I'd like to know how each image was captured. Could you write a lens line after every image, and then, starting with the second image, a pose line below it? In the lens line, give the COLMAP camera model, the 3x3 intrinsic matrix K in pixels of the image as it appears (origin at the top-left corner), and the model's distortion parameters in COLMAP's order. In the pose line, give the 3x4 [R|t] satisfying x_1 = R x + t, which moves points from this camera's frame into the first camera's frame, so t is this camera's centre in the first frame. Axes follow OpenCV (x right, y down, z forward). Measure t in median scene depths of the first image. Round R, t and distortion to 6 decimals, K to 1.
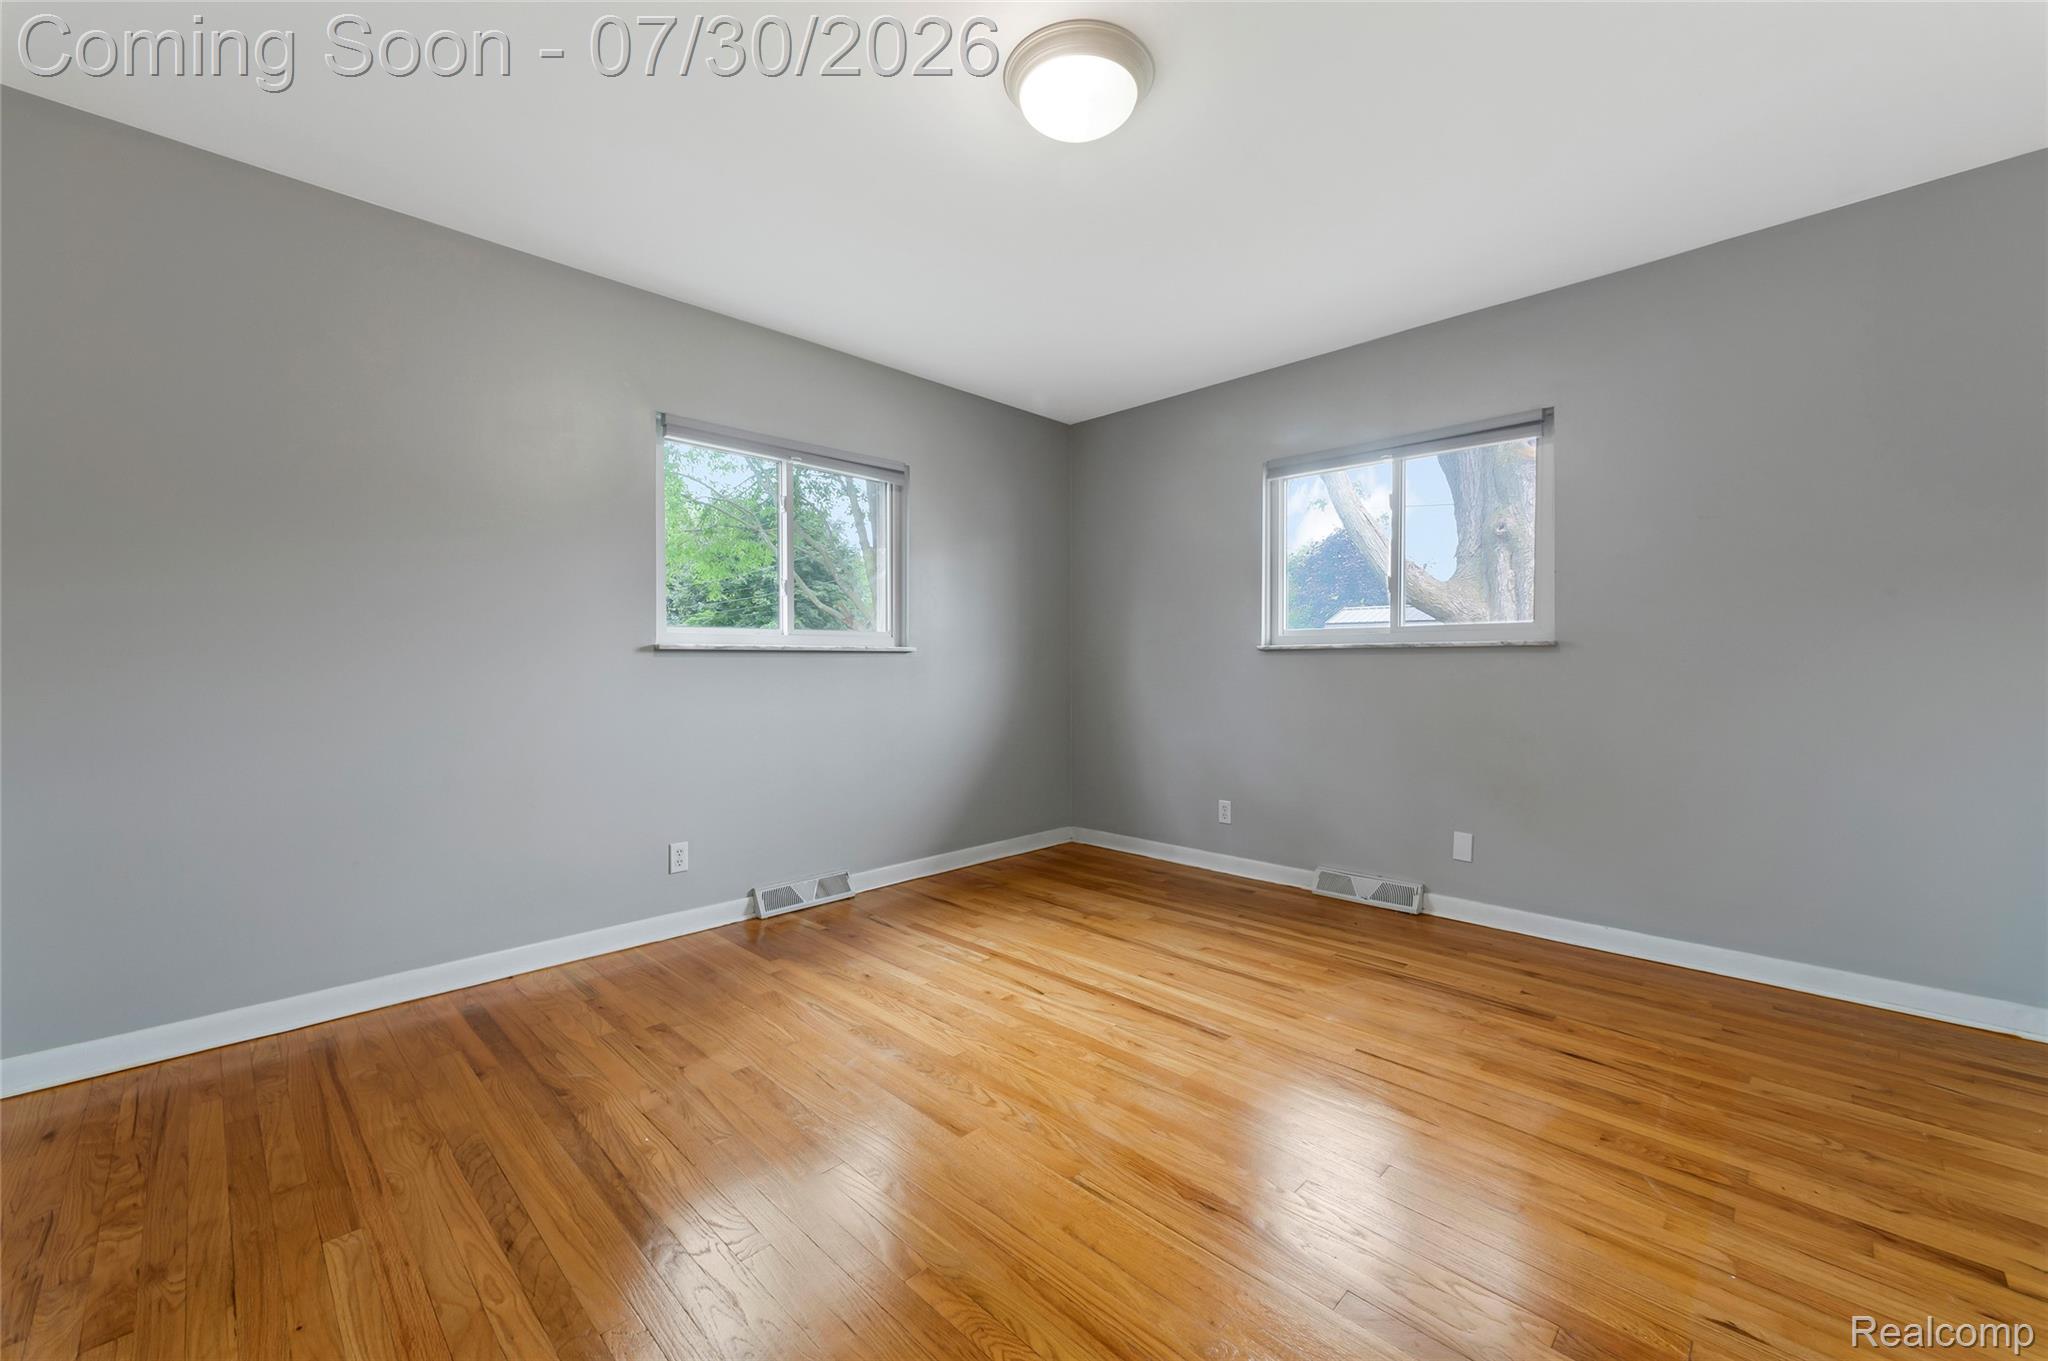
lens RADIAL K [[813.9, 0, 1022.8], [0, 813.9, 663.7], [0, 0, 1]] dist [0.008579, 0.000457]
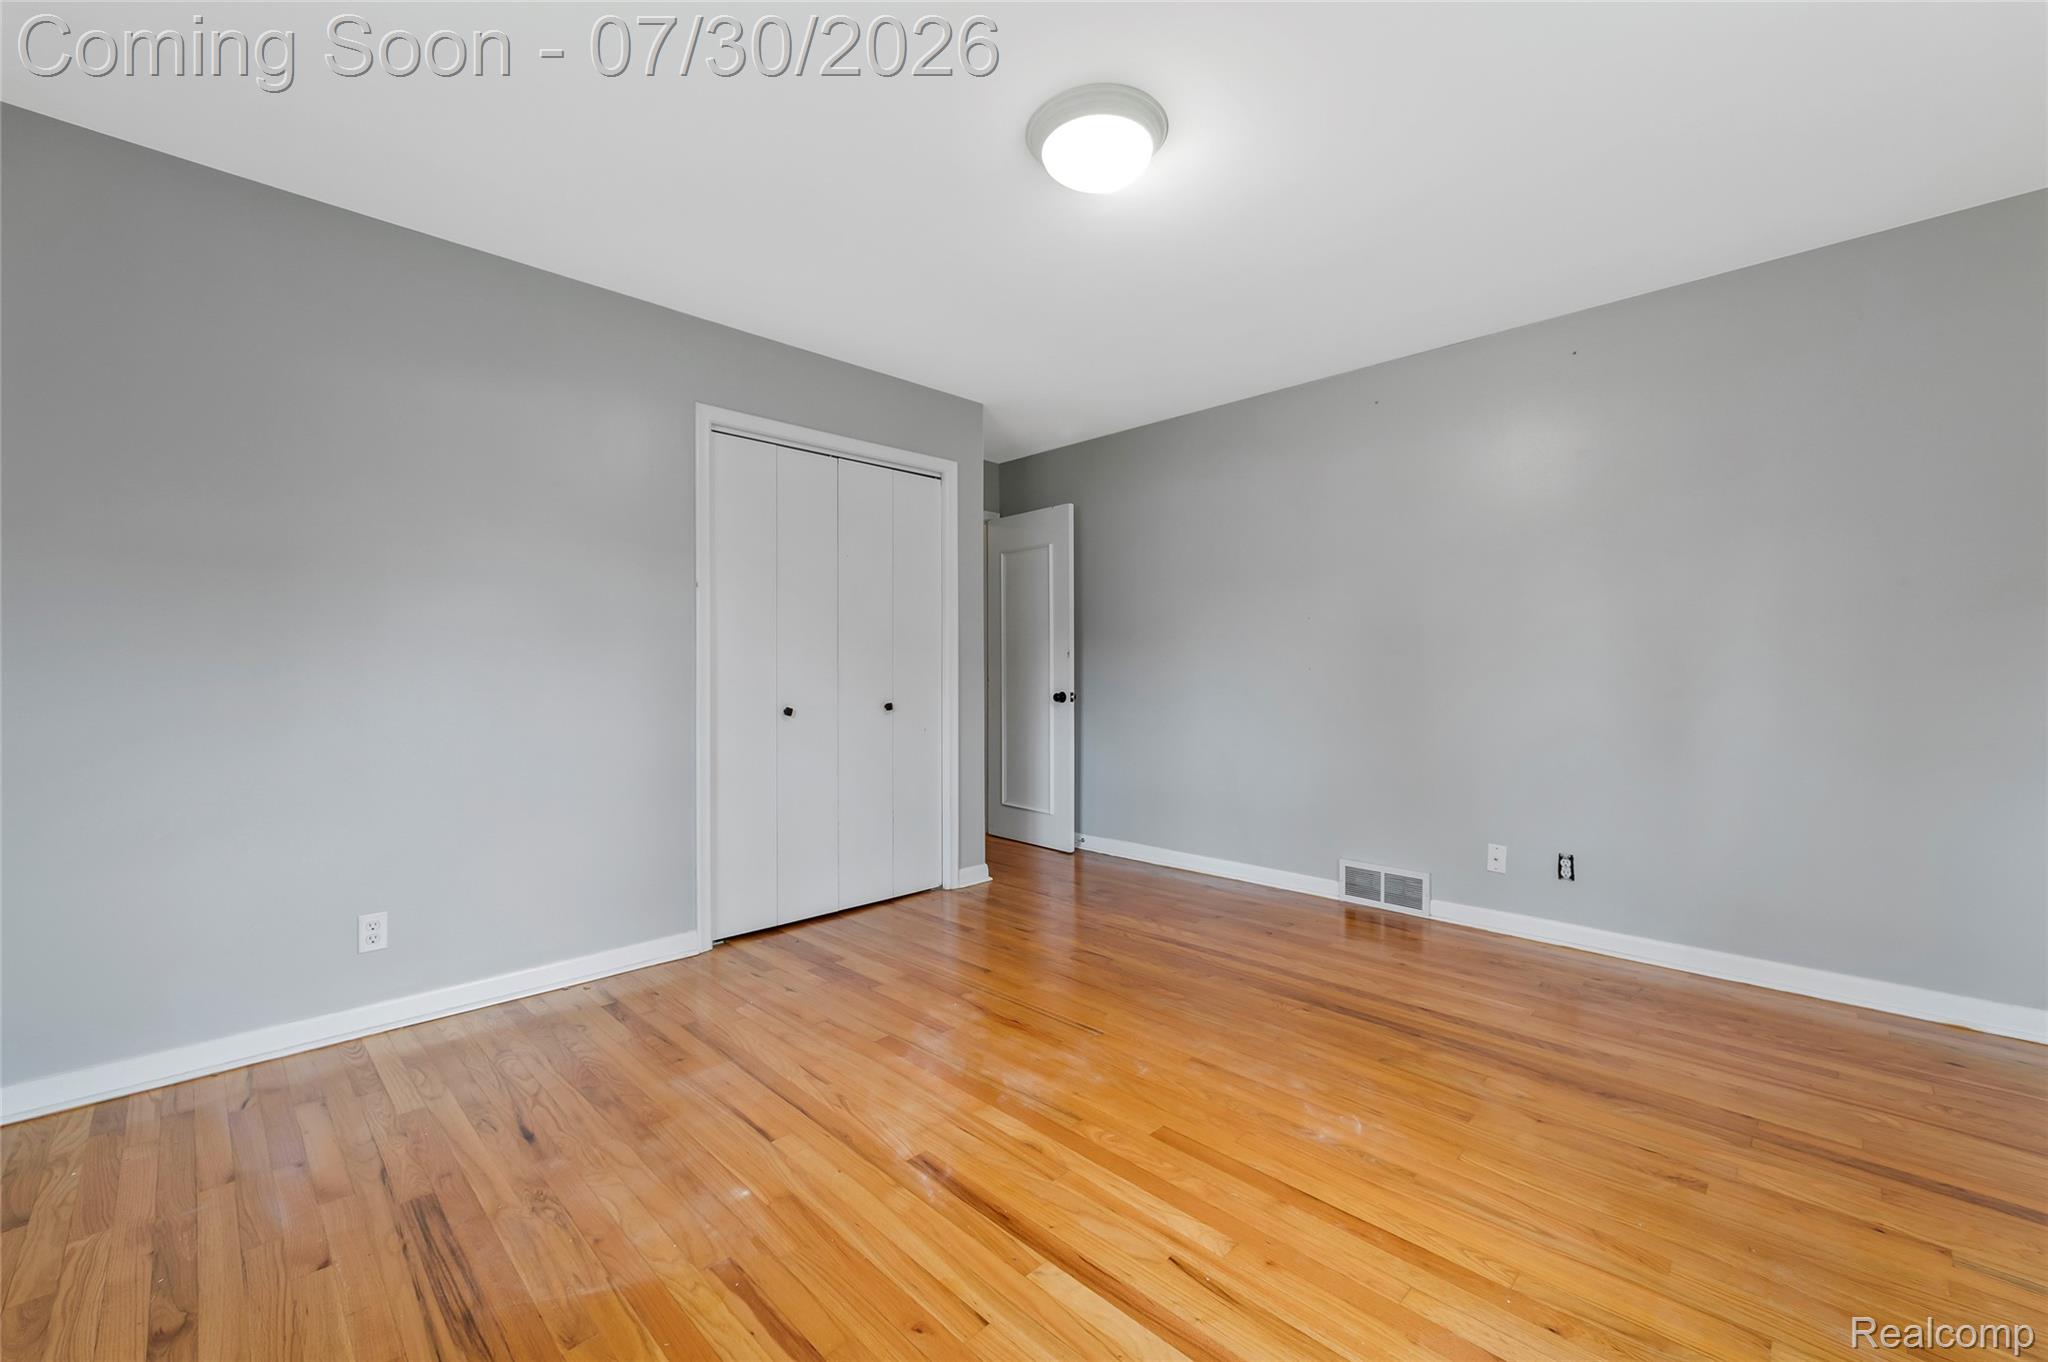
lens RADIAL K [[813.9, 0, 1024.2], [0, 813.9, 679.9], [0, 0, 1]] dist [0.008579, 0.000457]
pose [[-0.999980, 0.005991, 0.001888, 0.142163], [0.006010, 0.999929, 0.010248, -0.008292], [-0.001826, 0.010259, -0.999946, 1.806596]]
